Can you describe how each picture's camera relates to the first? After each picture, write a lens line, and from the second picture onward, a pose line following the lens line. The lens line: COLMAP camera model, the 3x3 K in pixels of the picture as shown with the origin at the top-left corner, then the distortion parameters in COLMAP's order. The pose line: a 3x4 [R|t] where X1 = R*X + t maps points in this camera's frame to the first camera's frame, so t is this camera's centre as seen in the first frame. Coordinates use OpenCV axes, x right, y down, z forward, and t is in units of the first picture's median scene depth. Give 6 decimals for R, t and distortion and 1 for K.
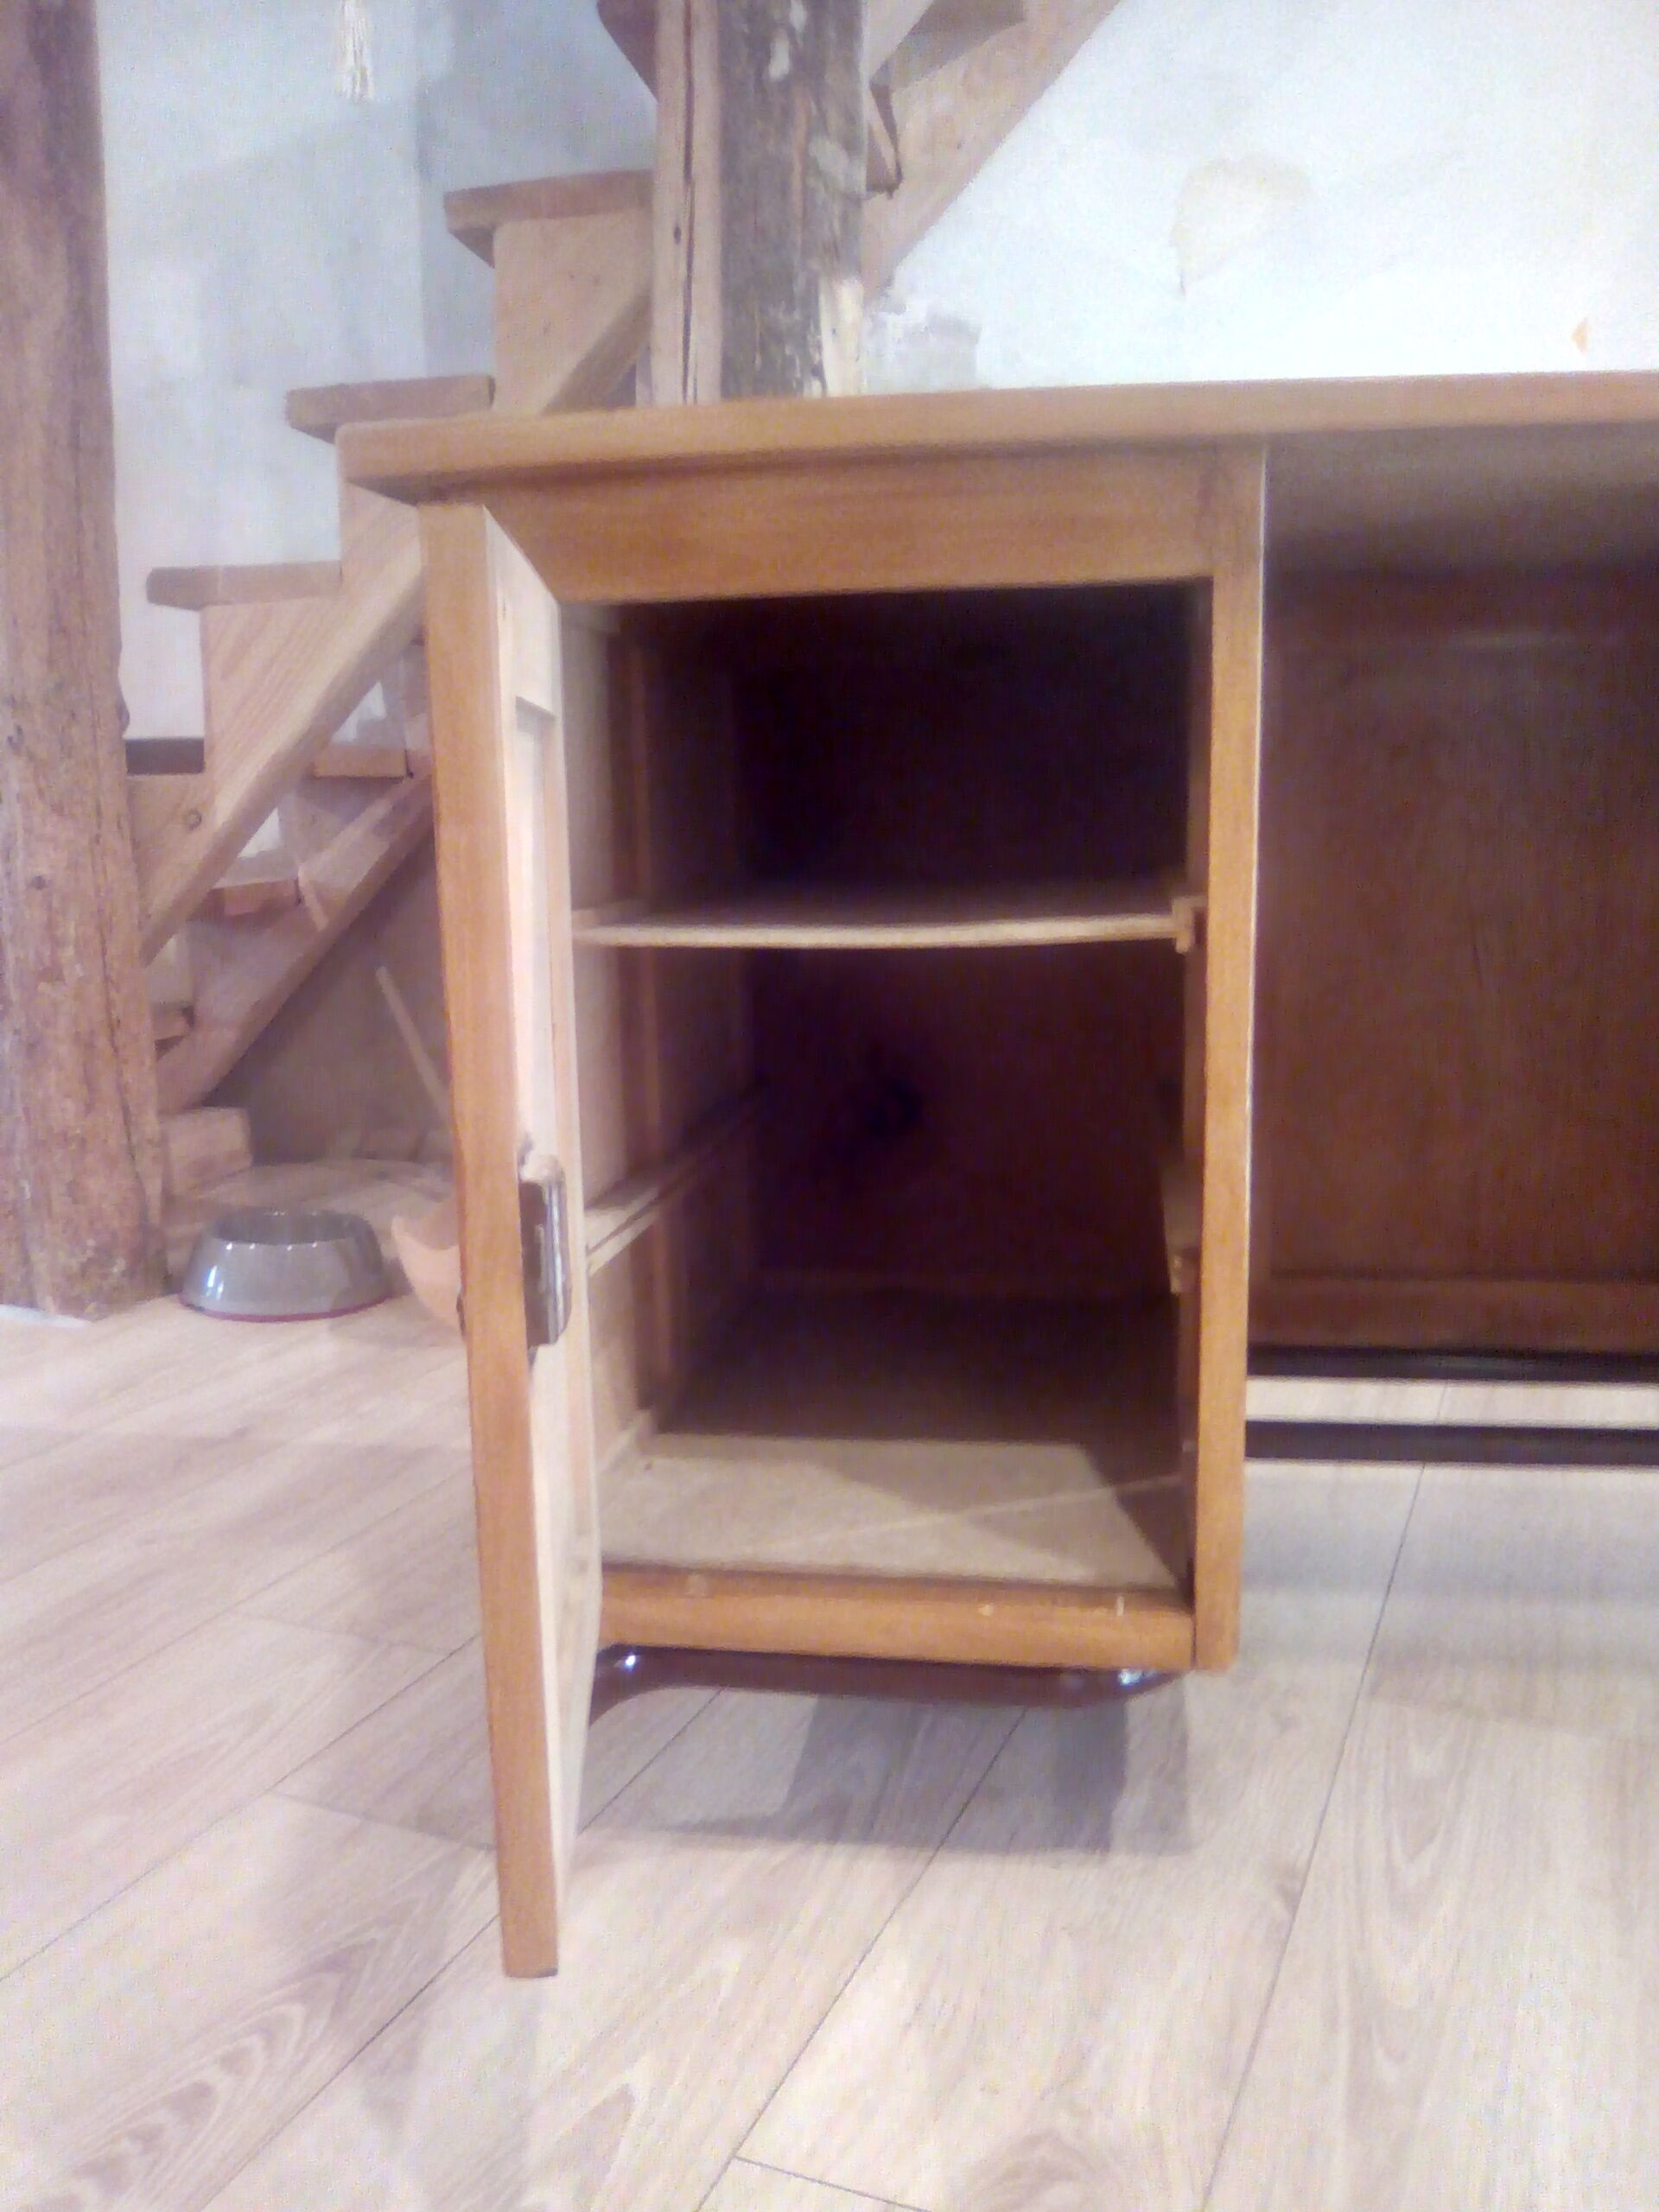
lens RADIAL K [[1862.1, 0, 827.3], [0, 1862.1, 1170.3], [0, 0, 1]] dist [-0.037830, -0.028422]
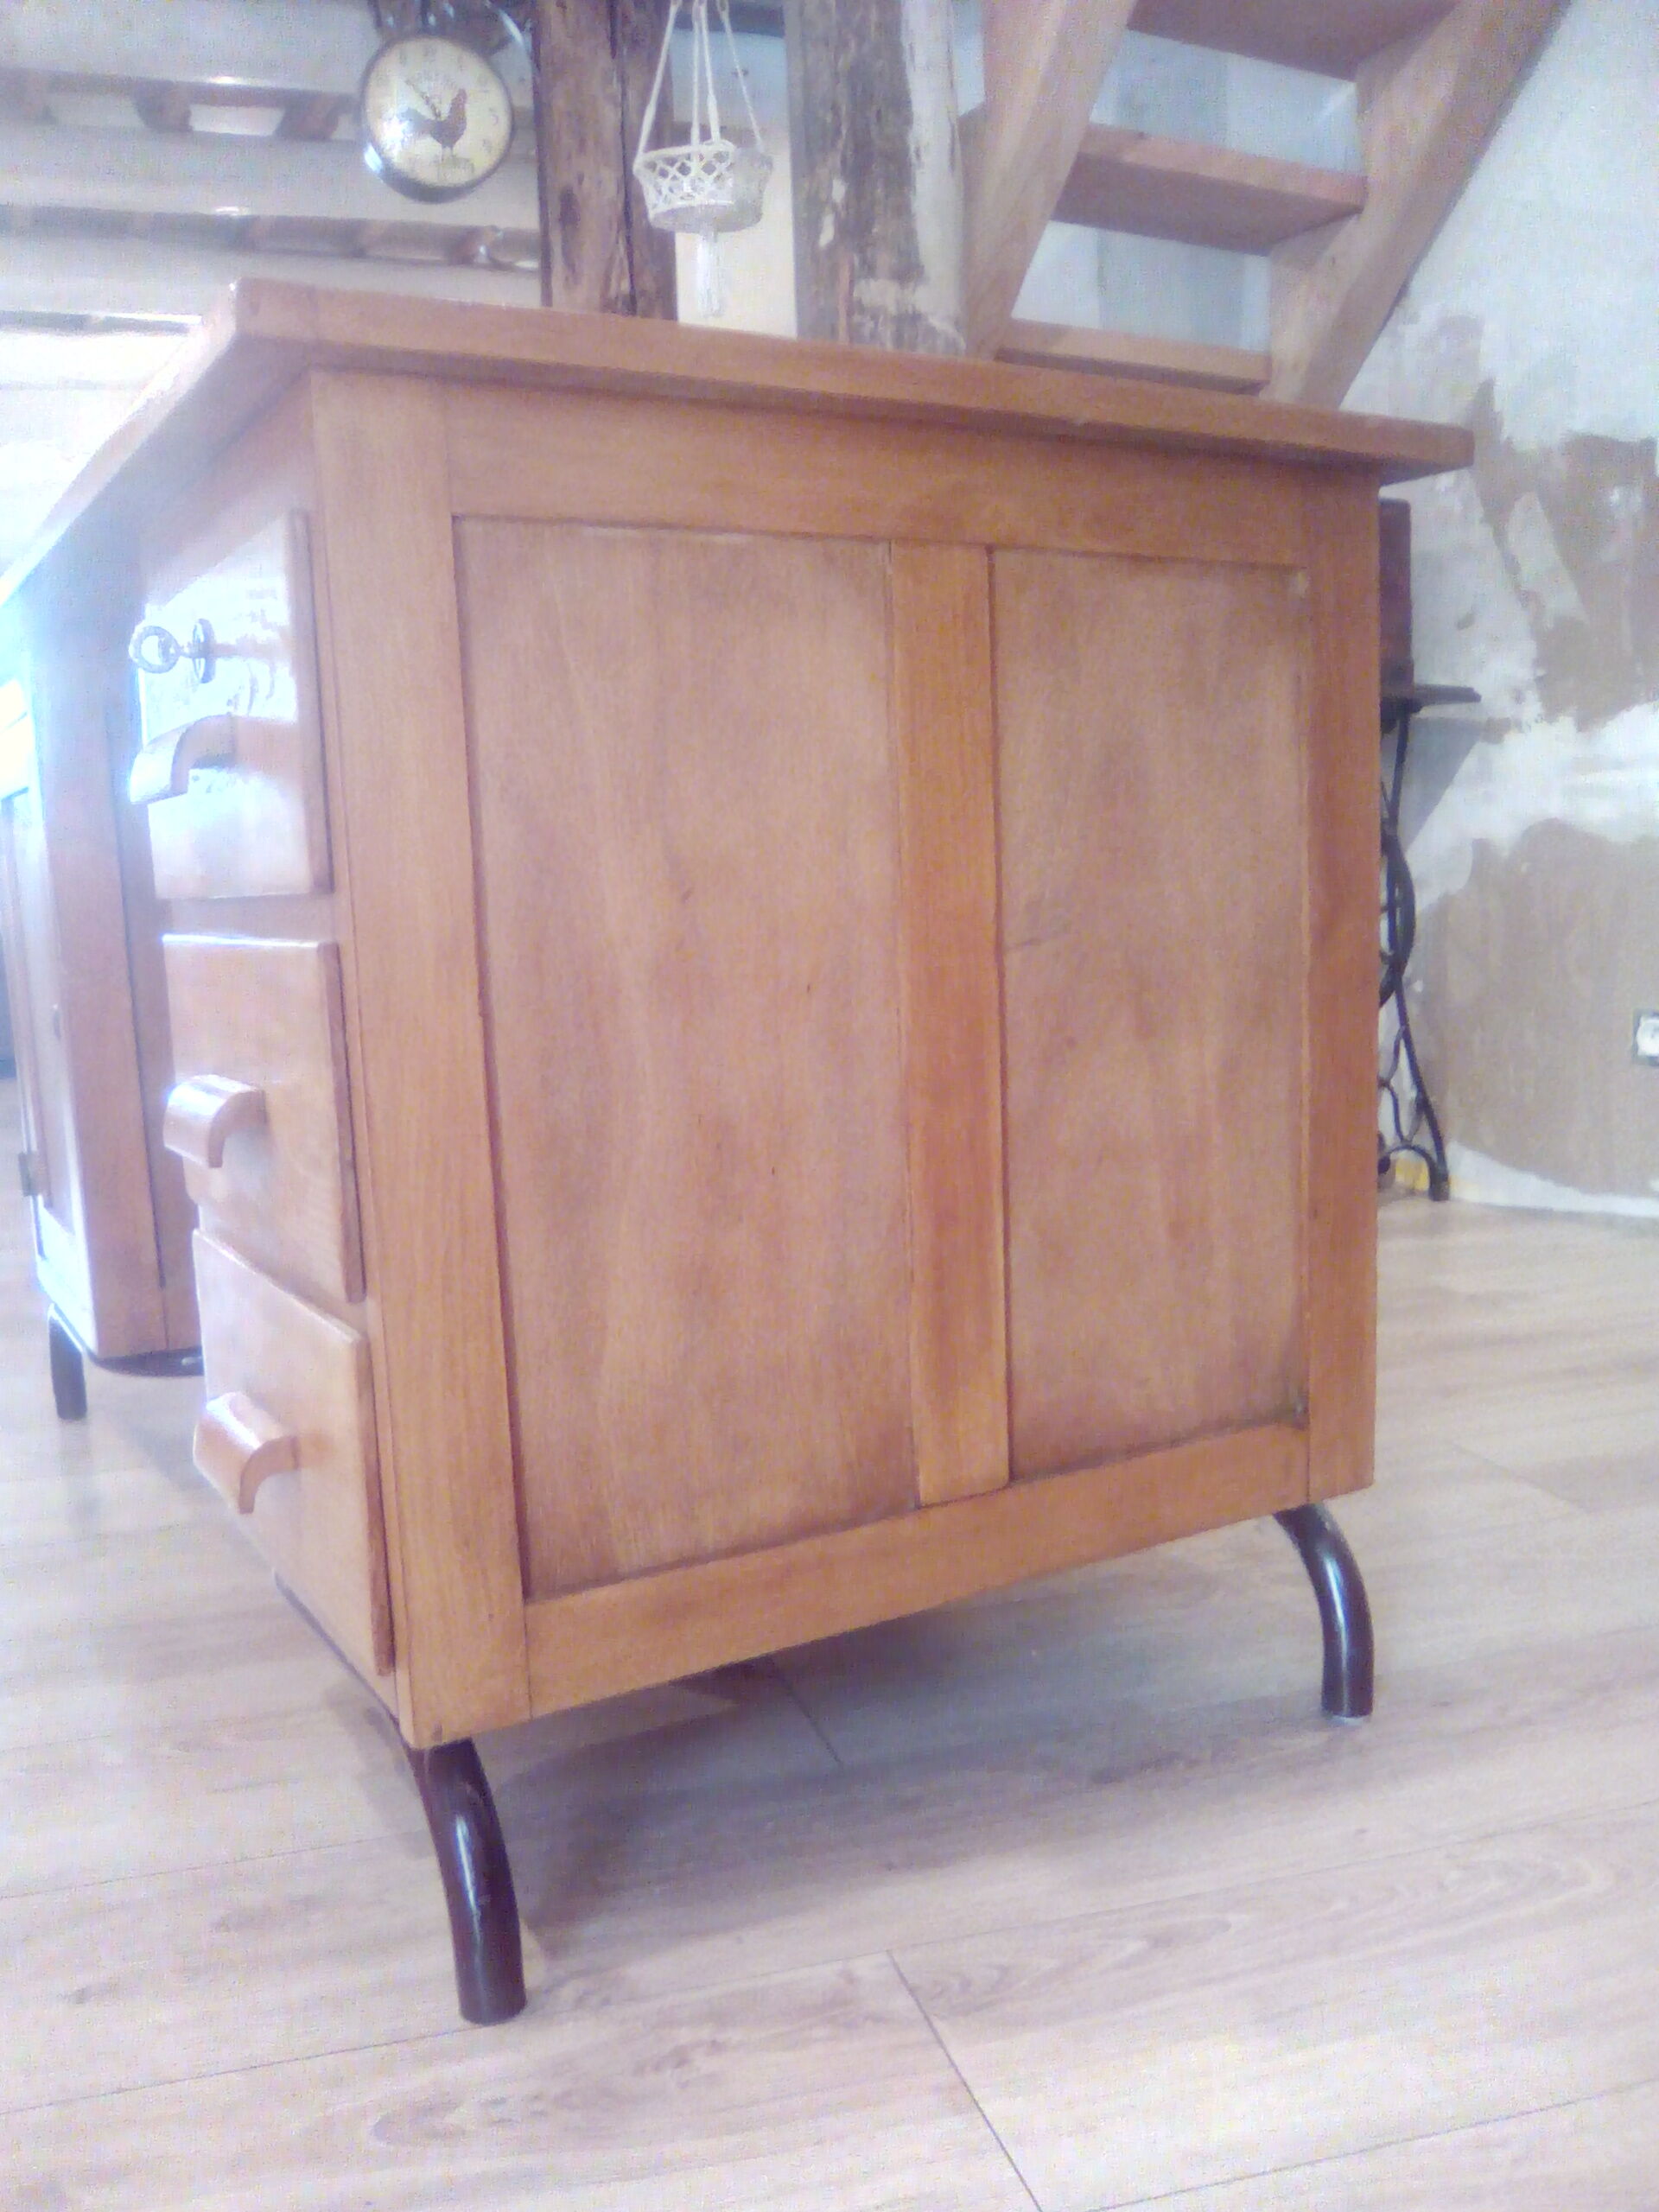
lens RADIAL K [[1862.1, 0, 827.3], [0, 1862.1, 1170.3], [0, 0, 1]] dist [-0.037830, -0.028422]
pose [[0.623088, 0.124671, -0.772152, 1.002770], [-0.128709, 0.990100, 0.055999, -0.038514], [0.771489, 0.064490, 0.632966, 0.235371]]
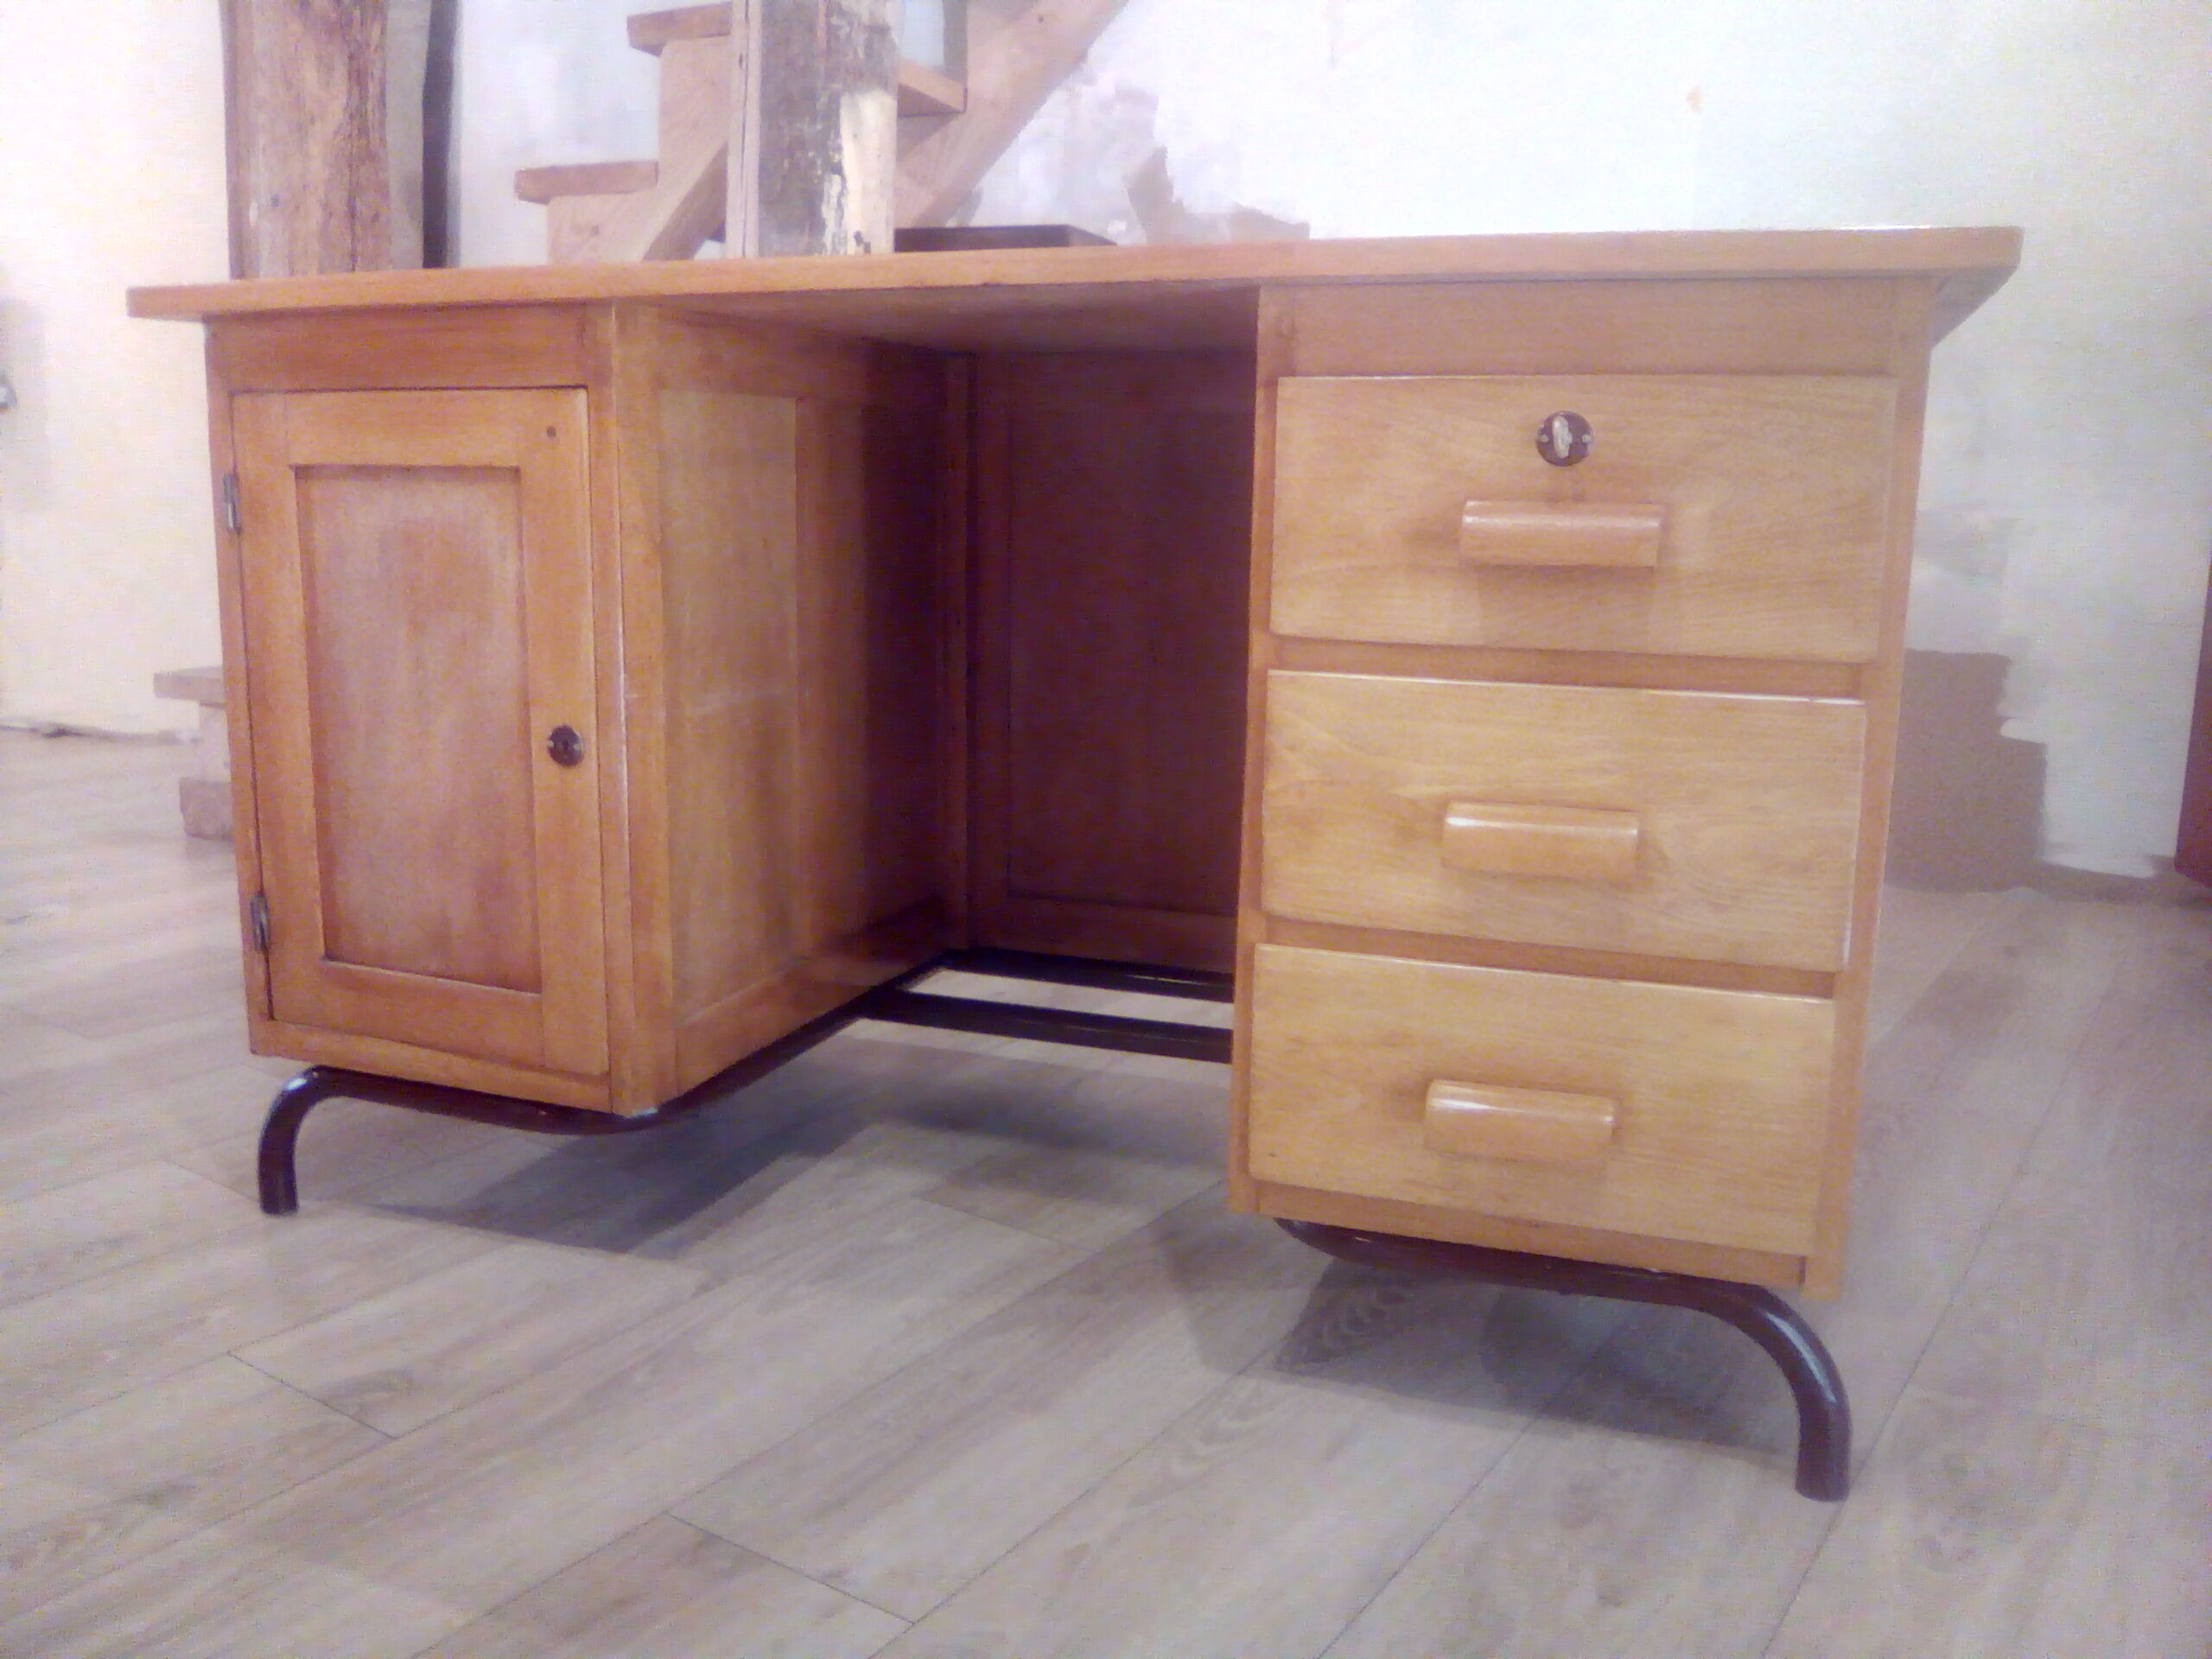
lens RADIAL K [[1862.1, 0, 1061.4], [0, 1862.1, 828.3], [0, 0, 1]] dist [-0.037830, -0.028422]
pose [[0.975173, 0.075052, -0.208338, 0.450181], [-0.077056, 0.997026, -0.001510, 0.008660], [0.207605, 0.017526, 0.978056, -0.206128]]
